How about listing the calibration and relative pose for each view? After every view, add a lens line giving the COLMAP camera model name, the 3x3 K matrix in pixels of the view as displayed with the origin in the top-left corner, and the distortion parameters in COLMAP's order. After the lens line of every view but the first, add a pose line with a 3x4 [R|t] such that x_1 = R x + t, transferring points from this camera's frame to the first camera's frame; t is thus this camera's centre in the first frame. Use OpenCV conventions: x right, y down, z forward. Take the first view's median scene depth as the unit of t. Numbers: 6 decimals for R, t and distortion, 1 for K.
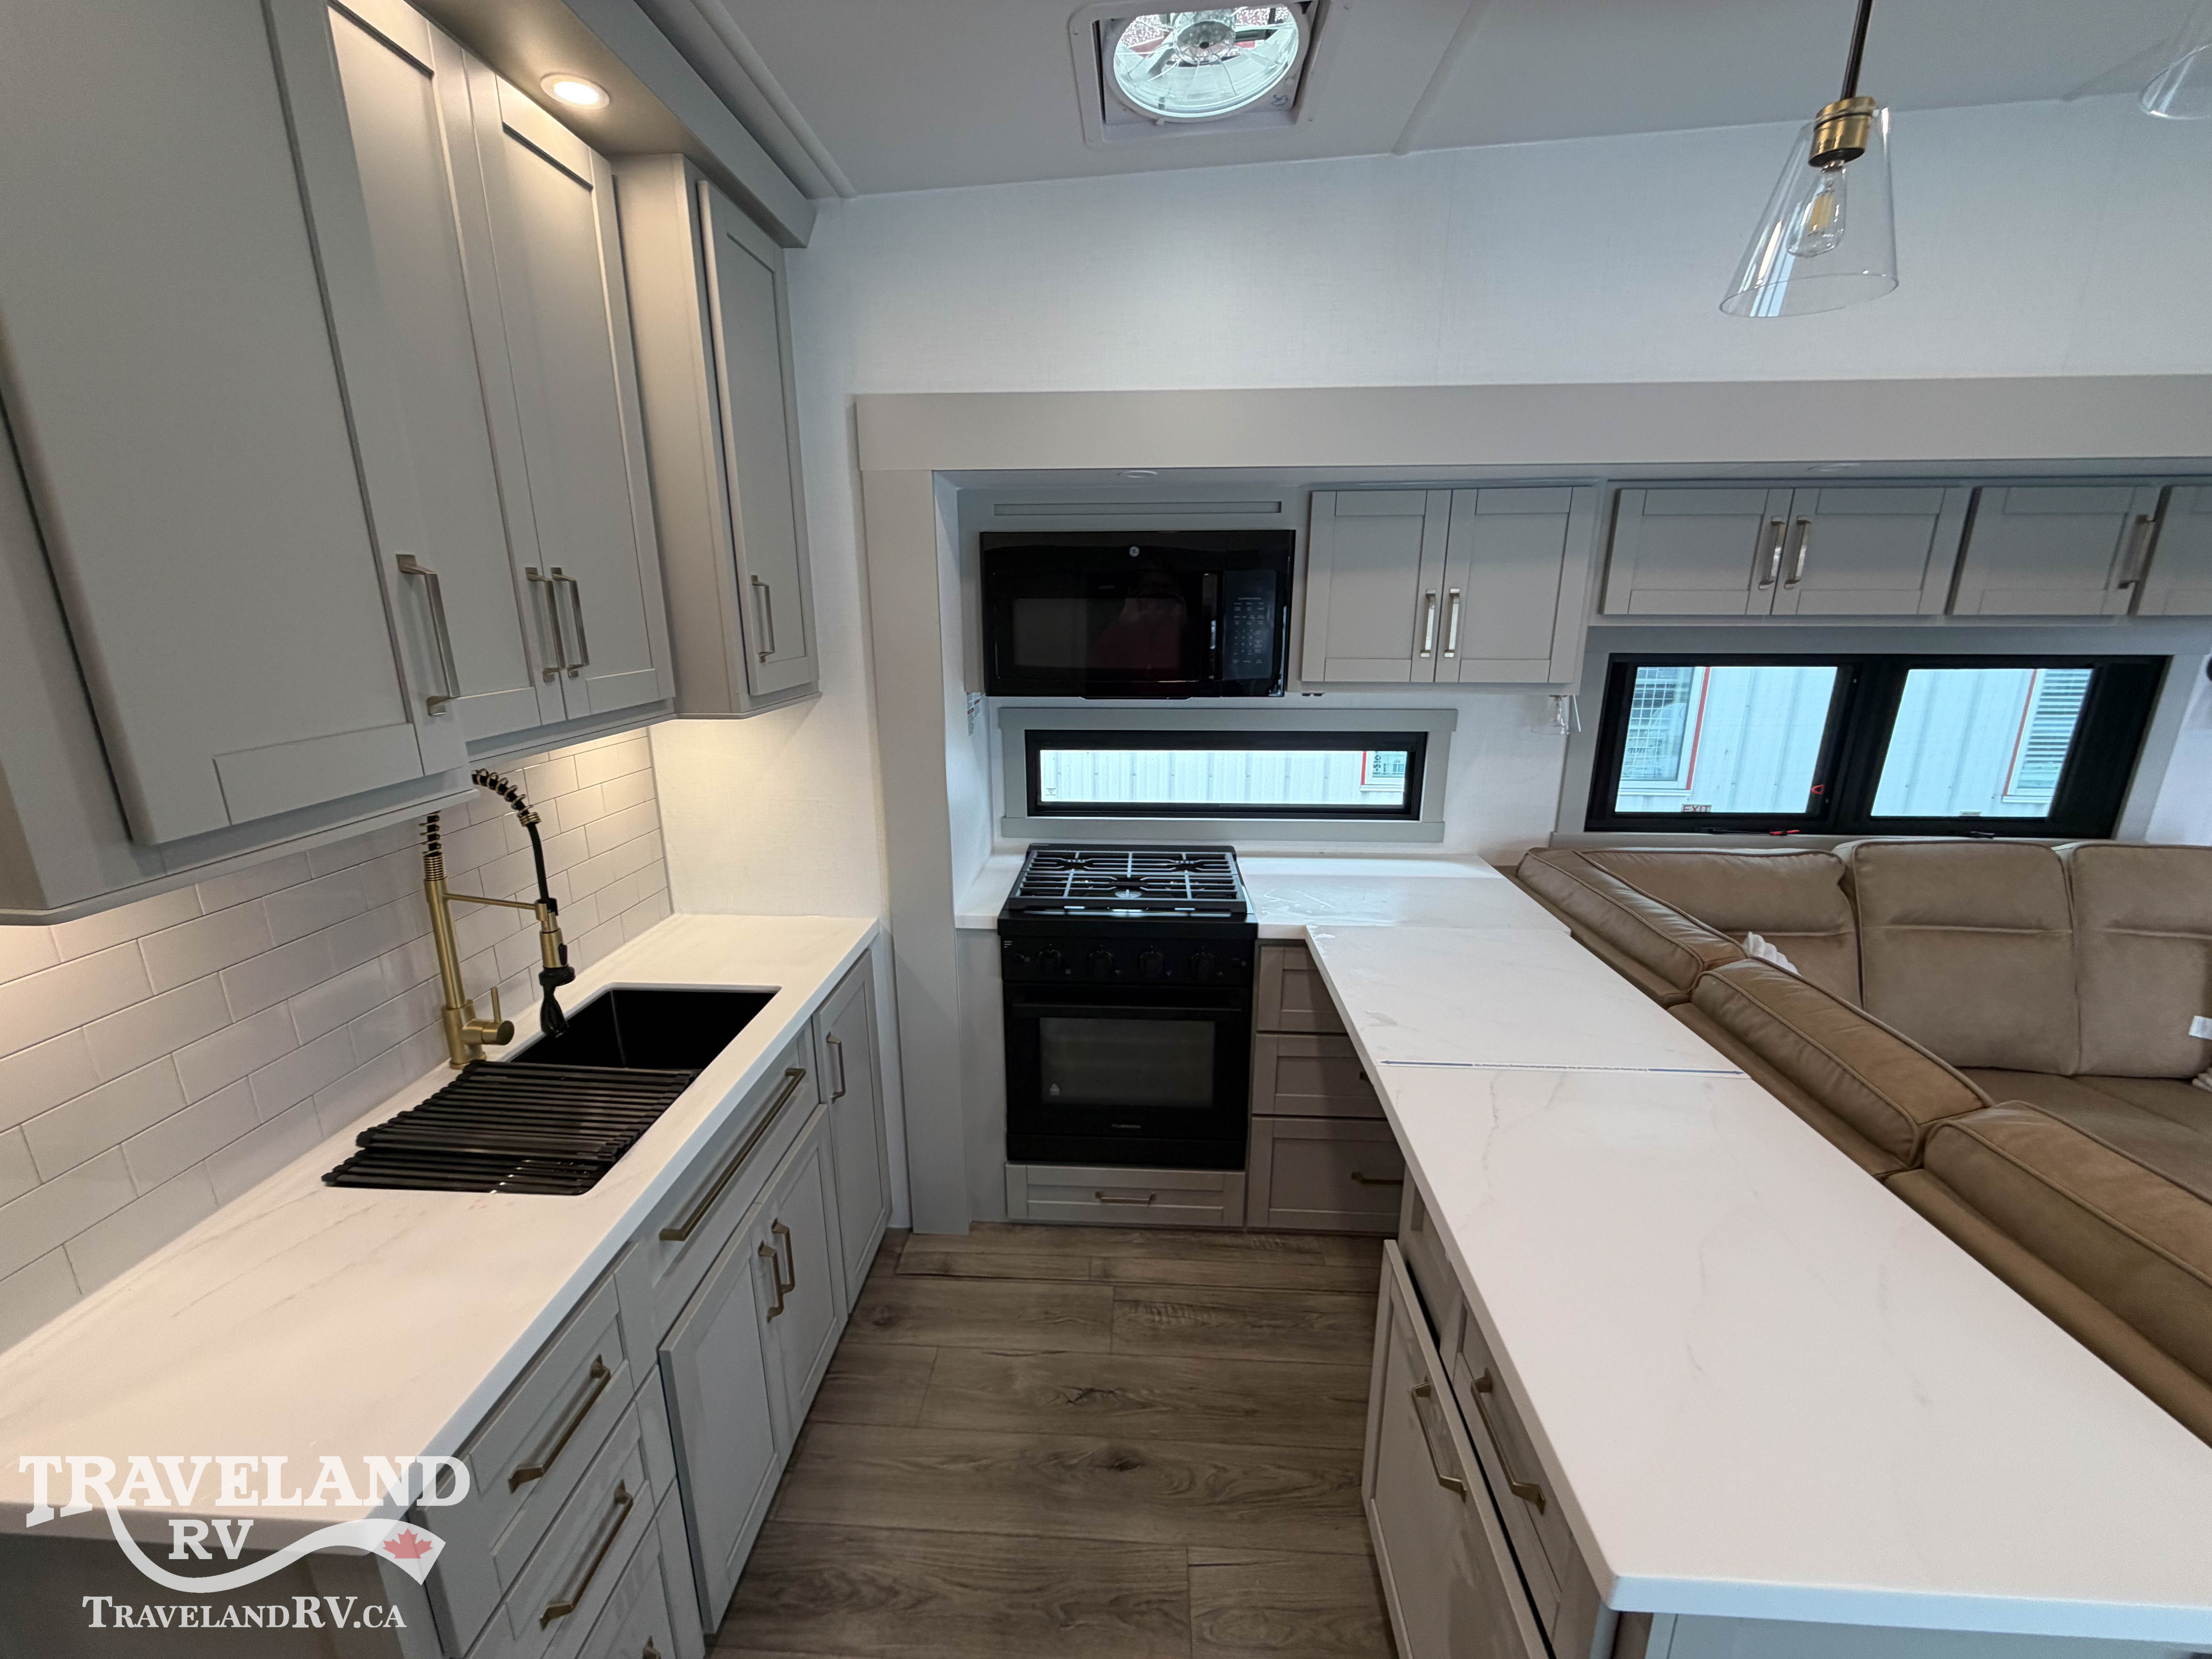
lens RADIAL K [[875.5, 0, 1101.6], [0, 875.5, 831.1], [0, 0, 1]] dist [-0.000697, -0.000102]
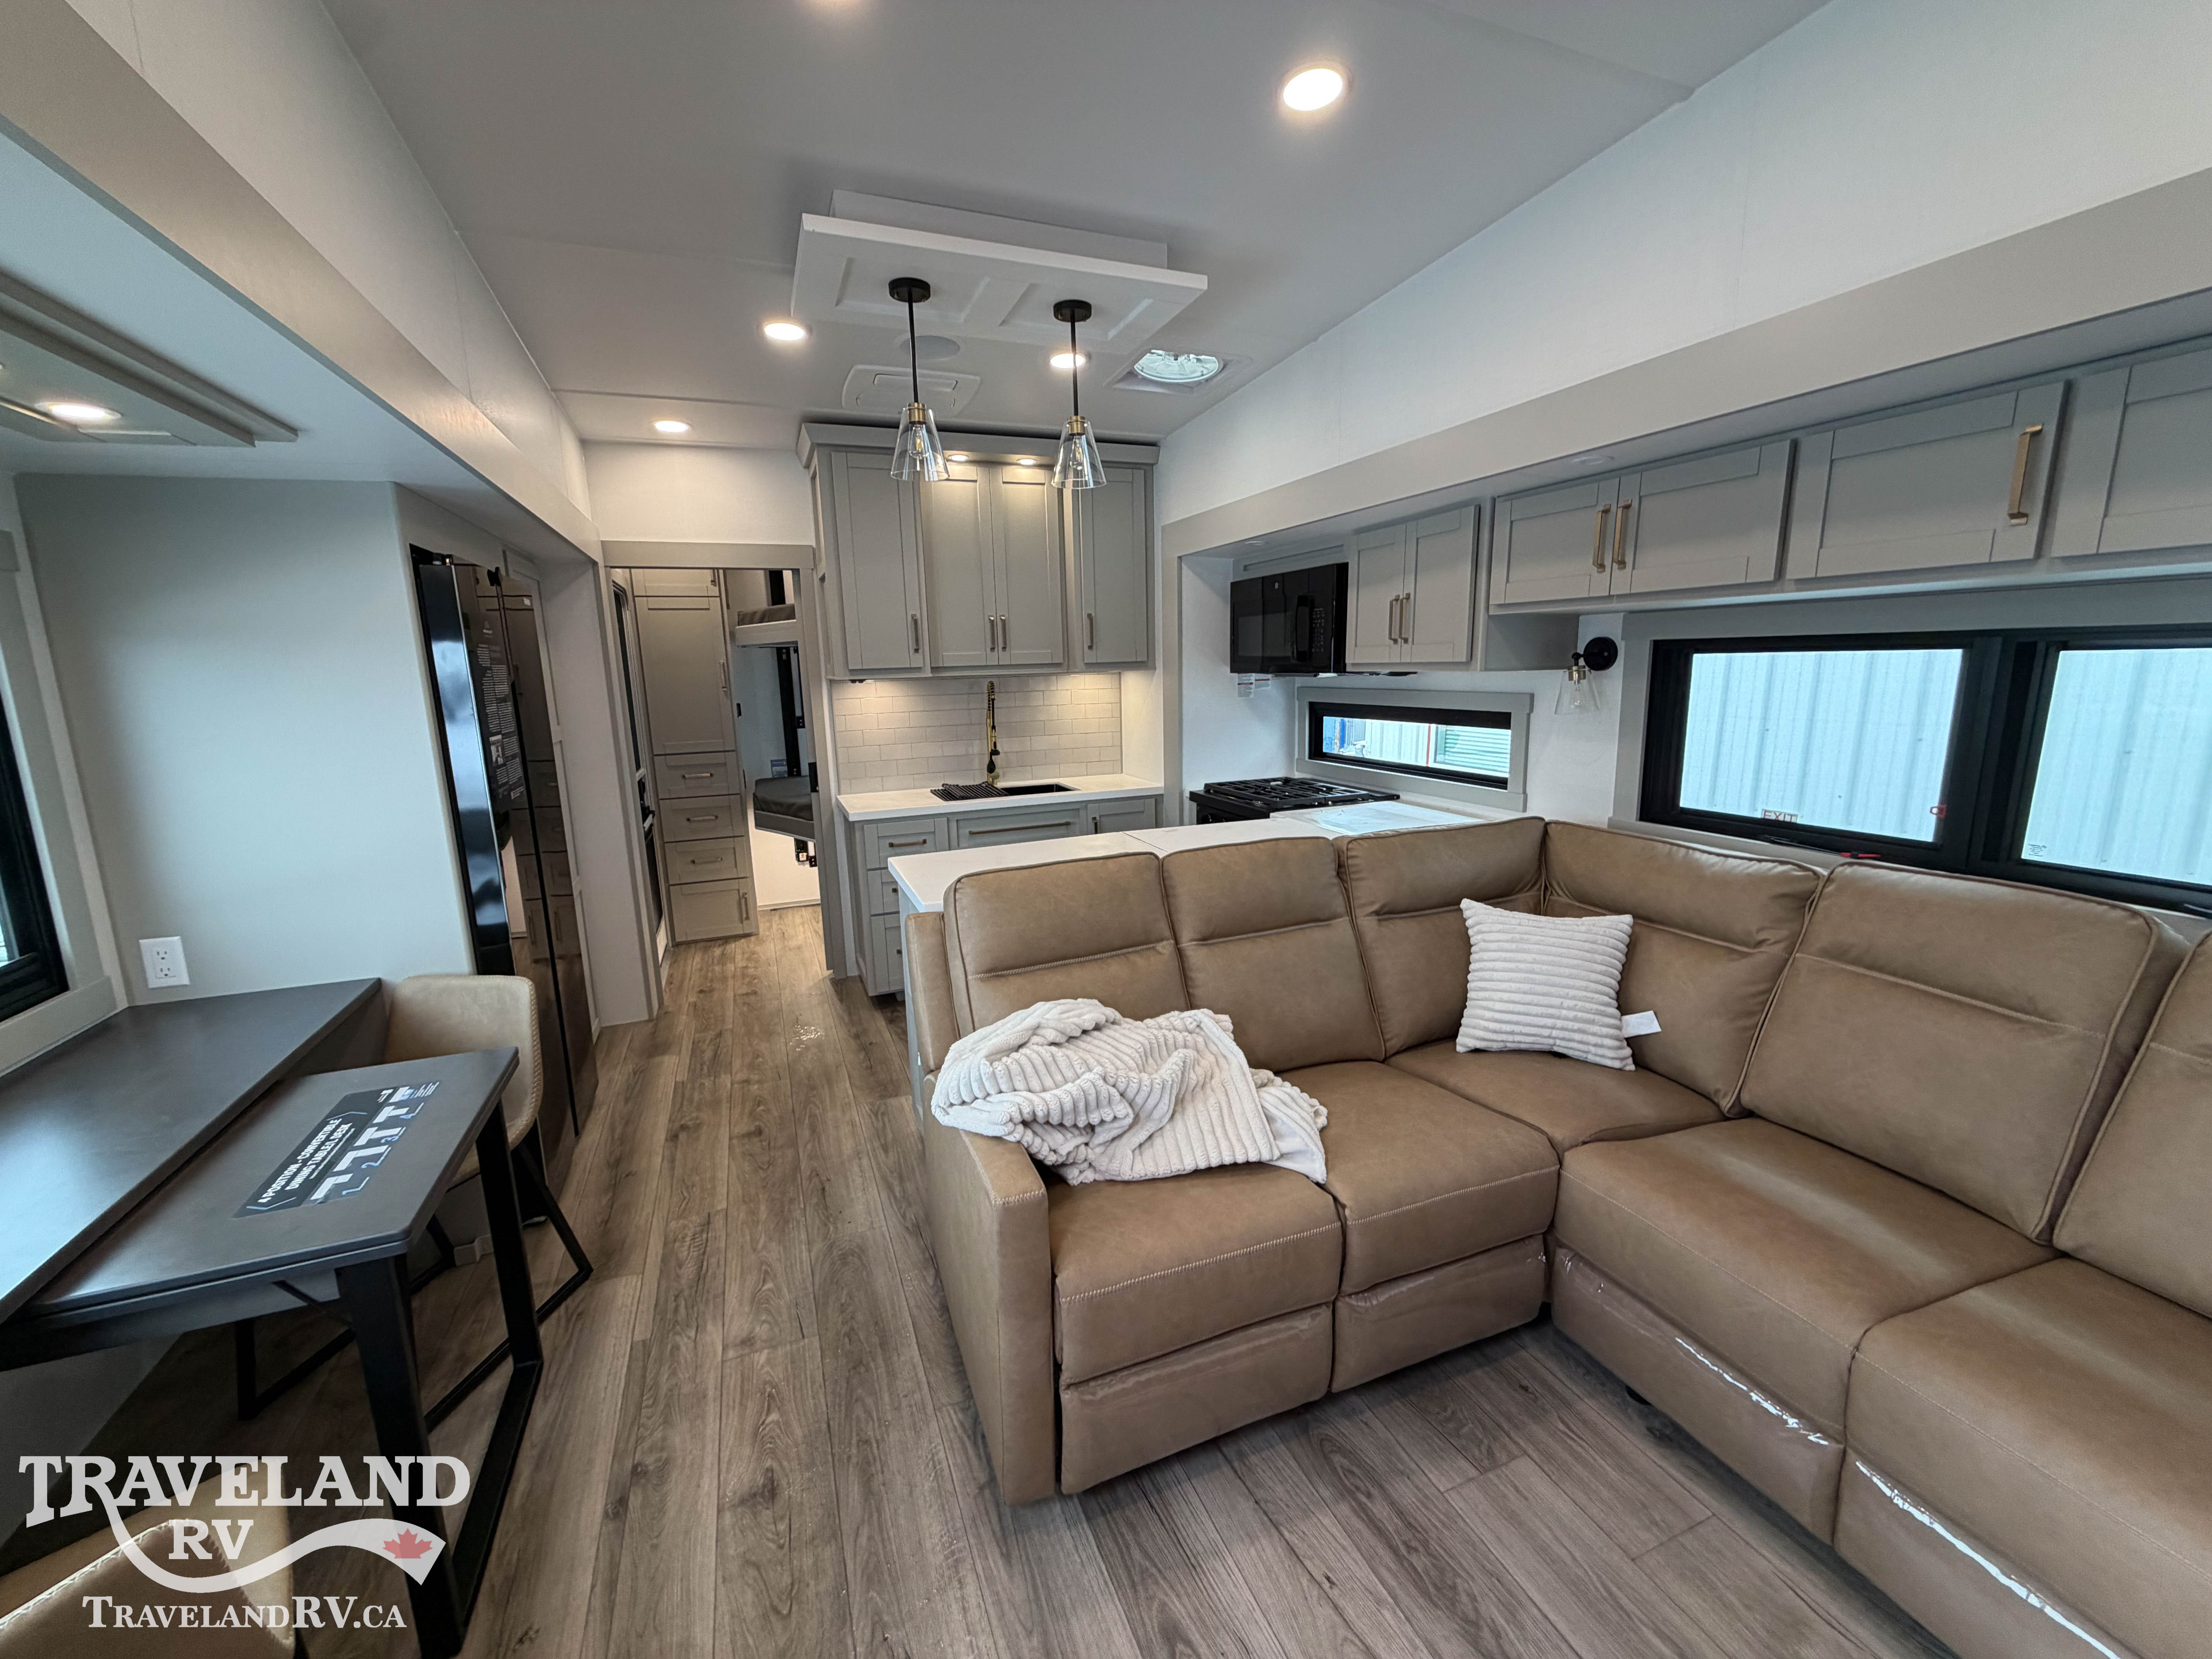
lens RADIAL K [[875.5, 0, 1089.8], [0, 875.5, 829.6], [0, 0, 1]] dist [-0.000697, -0.000102]
pose [[0.420556, 0.163510, -0.892411, 1.458455], [-0.212931, 0.973941, 0.078103, 0.081295], [0.881926, 0.157176, 0.444413, 0.013299]]
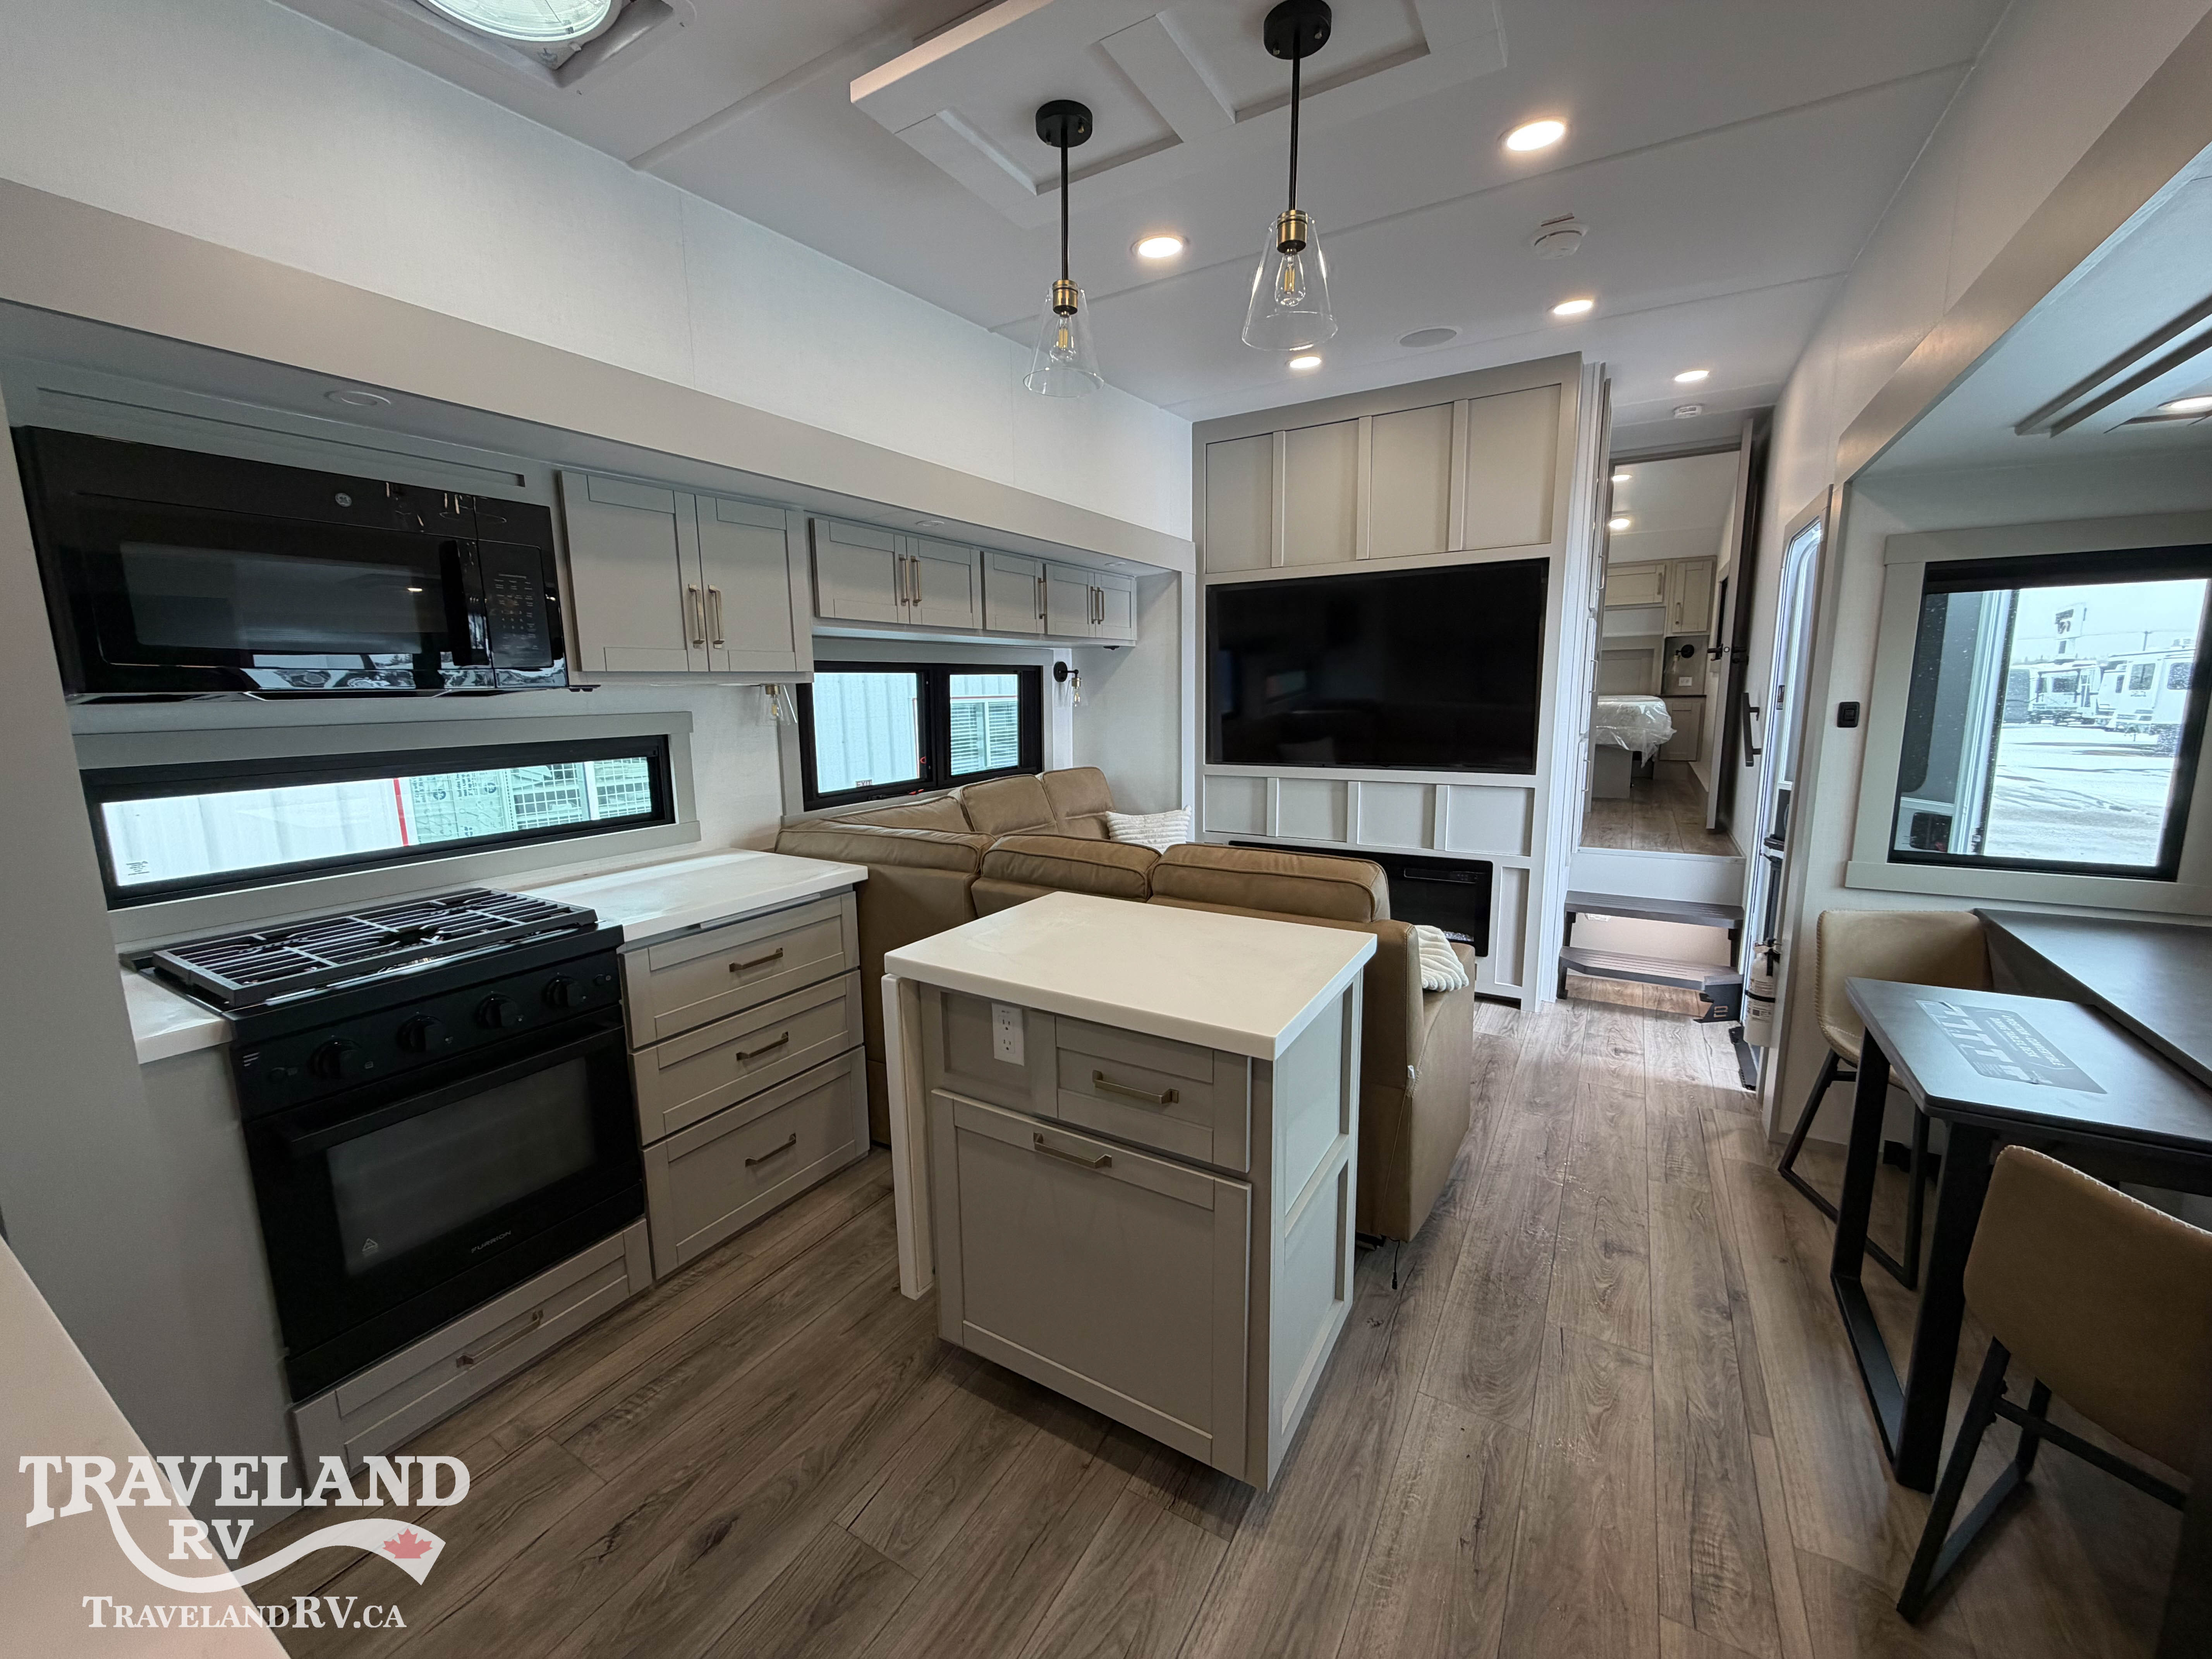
lens RADIAL K [[875.5, 0, 1097.3], [0, 875.5, 829.6], [0, 0, 1]] dist [-0.000697, -0.000102]
pose [[0.468886, -0.149771, 0.870468, -0.362167], [0.237878, 0.970518, 0.038850, 0.089806], [-0.850623, 0.188849, 0.490689, 0.111178]]
